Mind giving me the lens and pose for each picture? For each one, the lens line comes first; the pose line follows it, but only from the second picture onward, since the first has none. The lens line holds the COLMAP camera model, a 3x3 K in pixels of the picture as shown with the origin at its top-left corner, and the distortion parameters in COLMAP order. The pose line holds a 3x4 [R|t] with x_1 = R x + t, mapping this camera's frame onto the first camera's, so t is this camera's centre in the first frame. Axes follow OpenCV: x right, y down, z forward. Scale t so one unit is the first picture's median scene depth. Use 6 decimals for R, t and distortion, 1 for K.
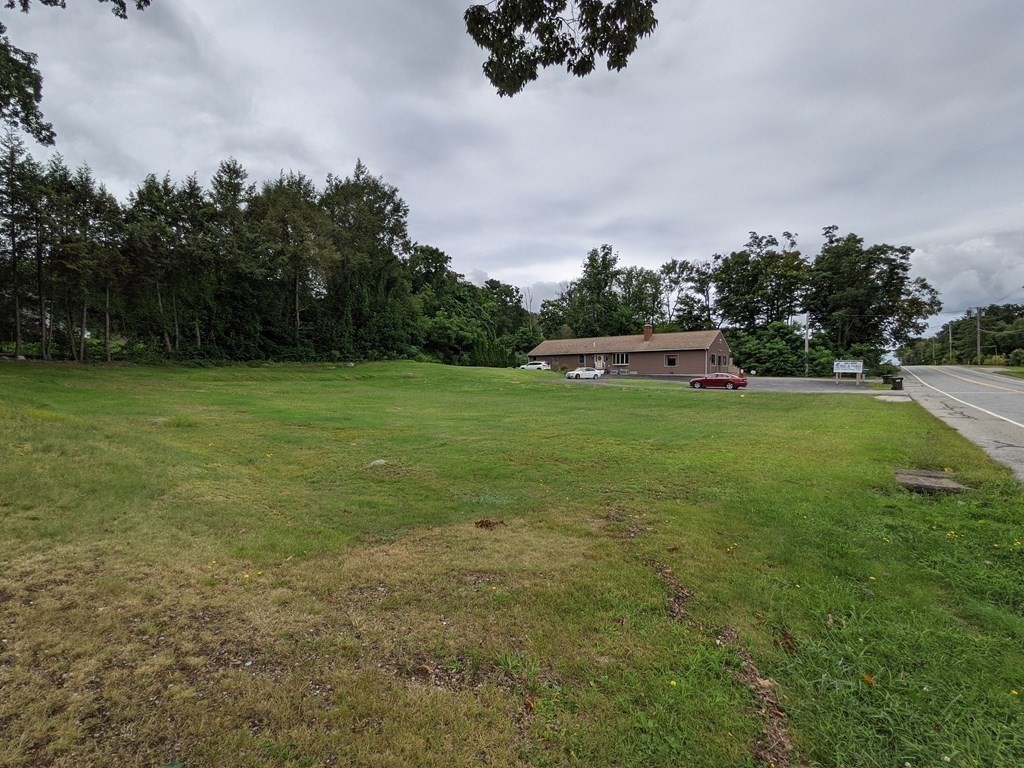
lens RADIAL K [[500.2, 0, 512.0], [0, 500.2, 384.0], [0, 0, 1]] dist [0.001148, 0.000487]
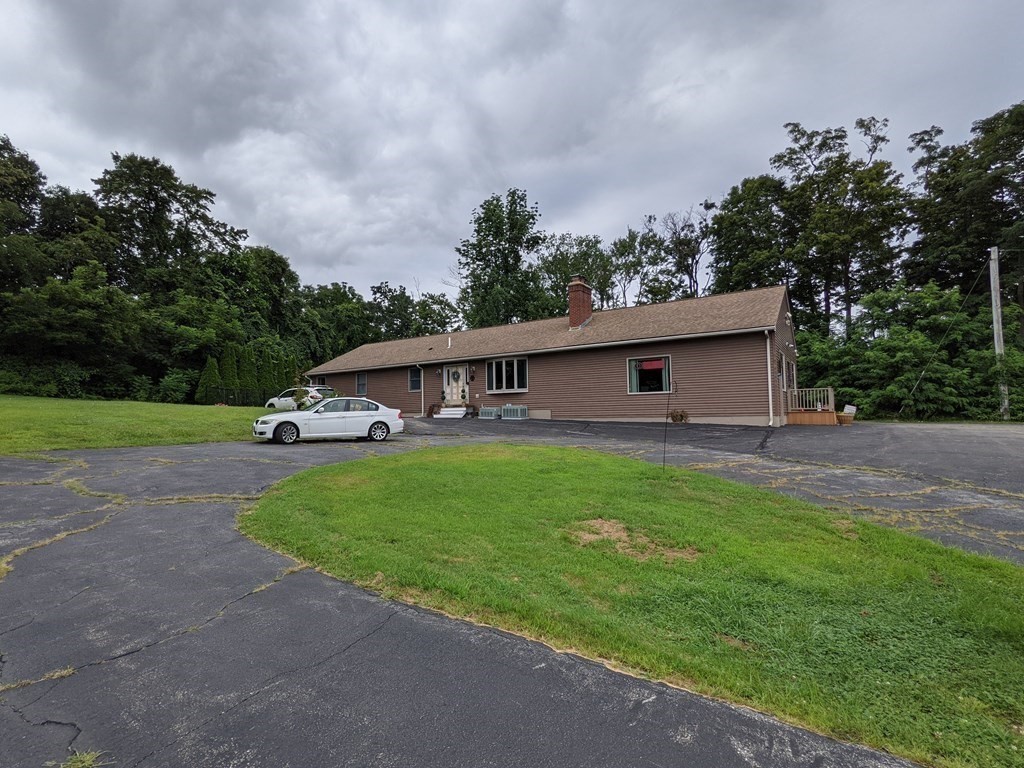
lens RADIAL K [[500.2, 0, 512.0], [0, 500.2, 384.0], [0, 0, 1]] dist [0.001148, 0.000487]
pose [[0.996247, -0.003768, 0.086477, 0.159944], [0.010628, 0.996818, -0.079002, -0.013380], [-0.085904, 0.079625, 0.993117, 0.541889]]
